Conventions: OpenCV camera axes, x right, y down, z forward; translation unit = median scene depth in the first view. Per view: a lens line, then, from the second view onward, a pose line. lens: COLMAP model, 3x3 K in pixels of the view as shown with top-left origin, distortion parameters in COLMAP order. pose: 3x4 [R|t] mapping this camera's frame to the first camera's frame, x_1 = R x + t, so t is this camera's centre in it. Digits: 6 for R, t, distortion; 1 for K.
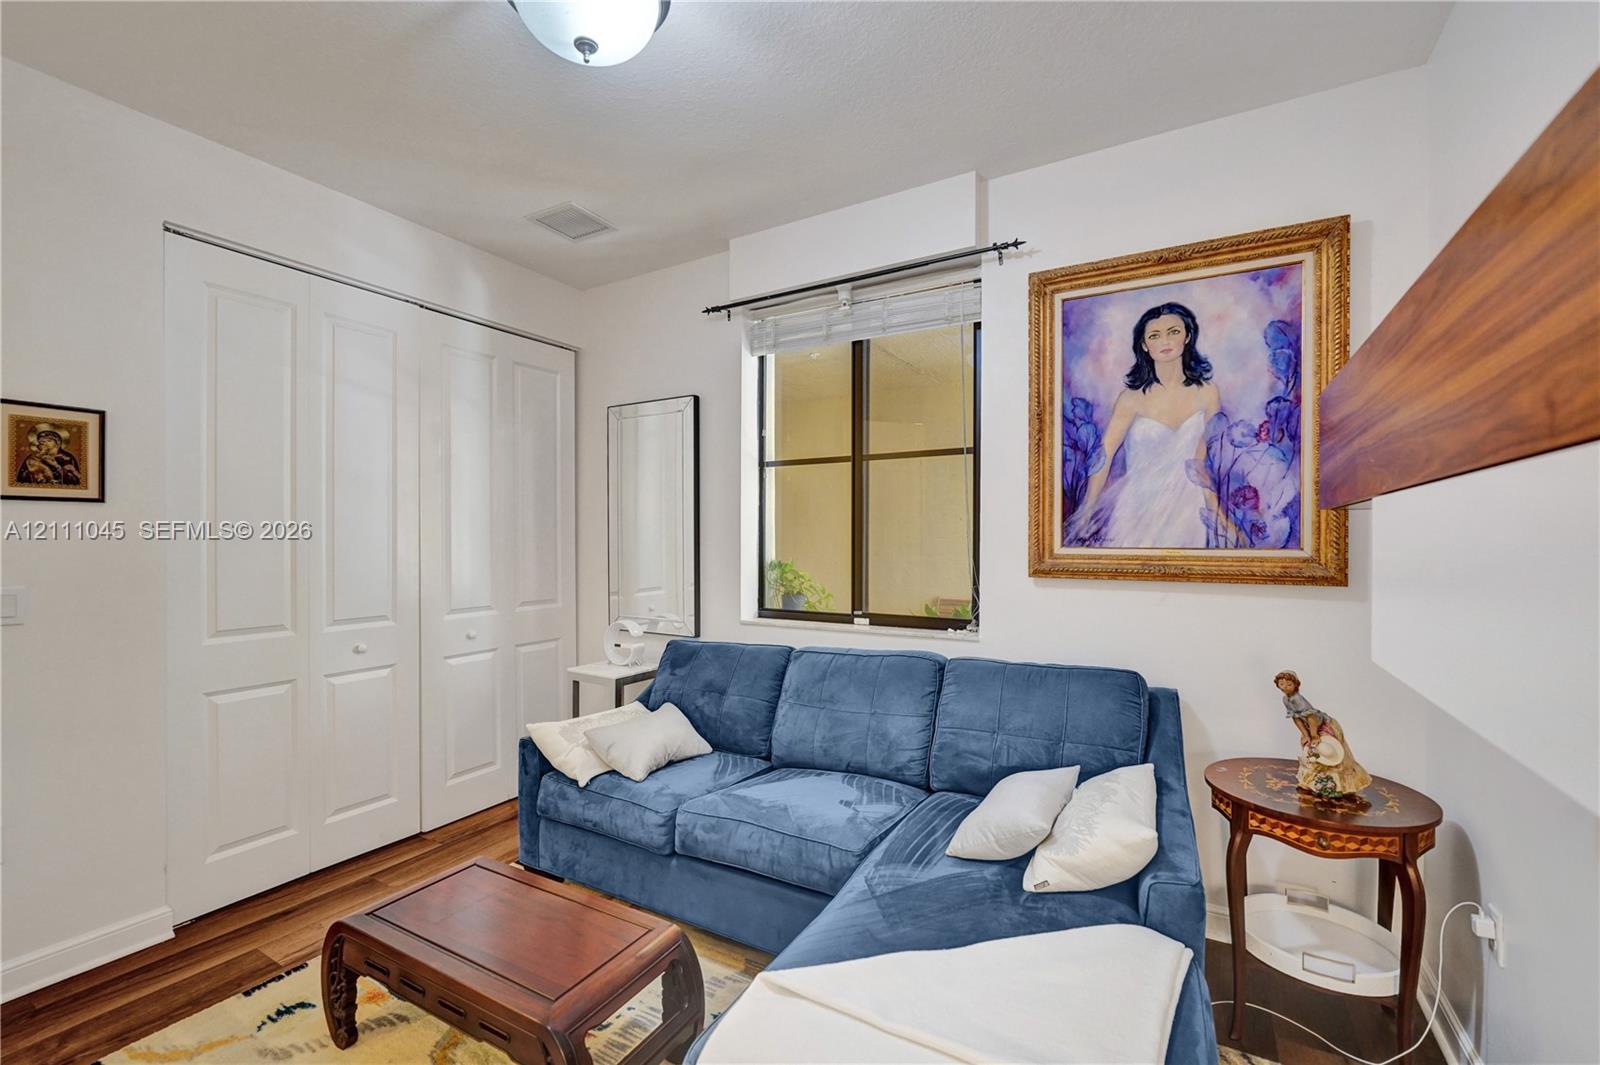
lens RADIAL K [[671.6, 0, 801.3], [0, 671.6, 539.6], [0, 0, 1]] dist [-0.009417, -0.000239]
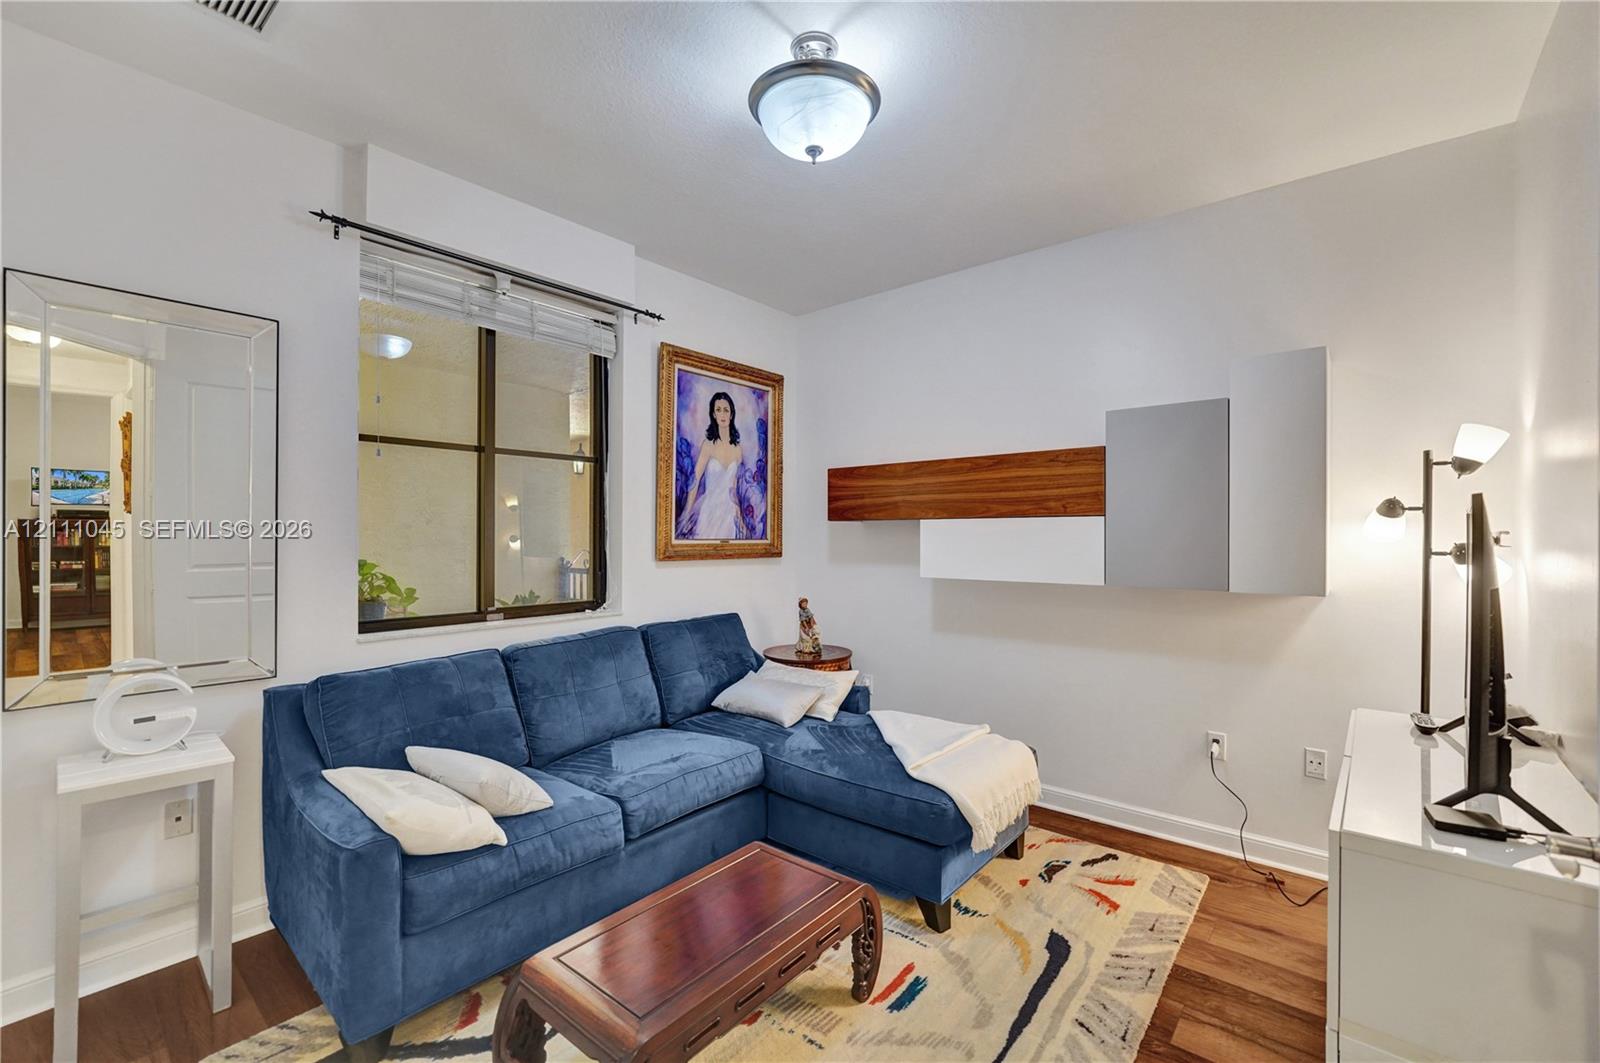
lens RADIAL K [[673.1, 0, 789.9], [0, 673.1, 528.2], [0, 0, 1]] dist [-0.007563, -0.000417]
pose [[0.183573, 0.008752, 0.982967, -1.041502], [-0.002225, 0.999961, -0.008488, -0.001223], [-0.983004, -0.000629, 0.183586, 0.517044]]
